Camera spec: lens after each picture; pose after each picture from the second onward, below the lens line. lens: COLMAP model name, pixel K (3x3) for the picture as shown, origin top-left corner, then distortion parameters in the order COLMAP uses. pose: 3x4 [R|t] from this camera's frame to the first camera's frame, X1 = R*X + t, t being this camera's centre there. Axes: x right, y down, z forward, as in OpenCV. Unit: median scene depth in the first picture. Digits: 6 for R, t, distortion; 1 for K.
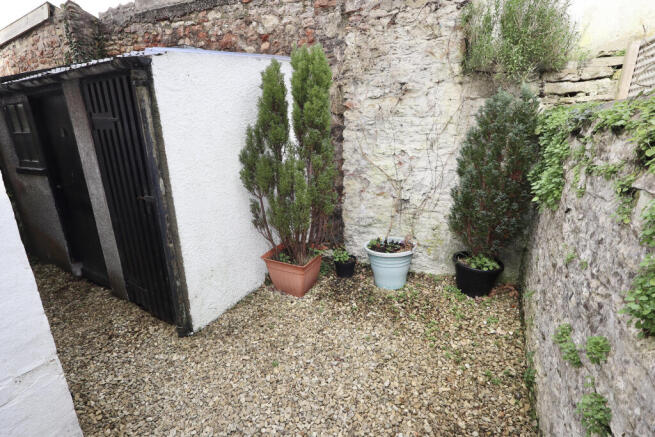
lens RADIAL K [[298.8, 0, 328.6], [0, 298.8, 218.5], [0, 0, 1]] dist [-0.001417, 0.000074]
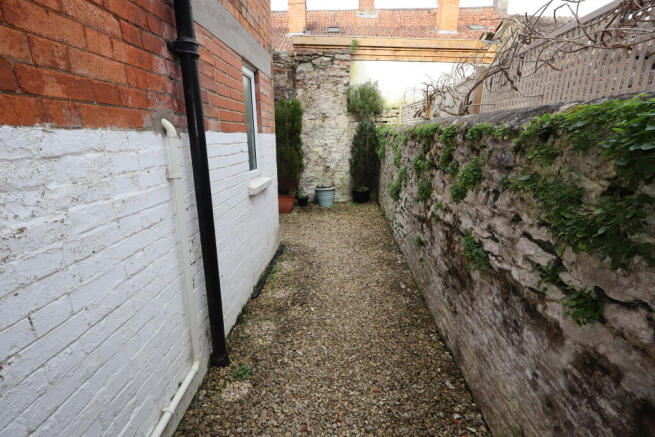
lens RADIAL K [[298.8, 0, 327.9], [0, 298.8, 219.3], [0, 0, 1]] dist [-0.001417, 0.000074]
pose [[0.900852, -0.104835, 0.421279, -0.784812], [0.108976, 0.993941, 0.014309, 0.321126], [-0.420226, 0.033019, 0.906818, -1.065821]]
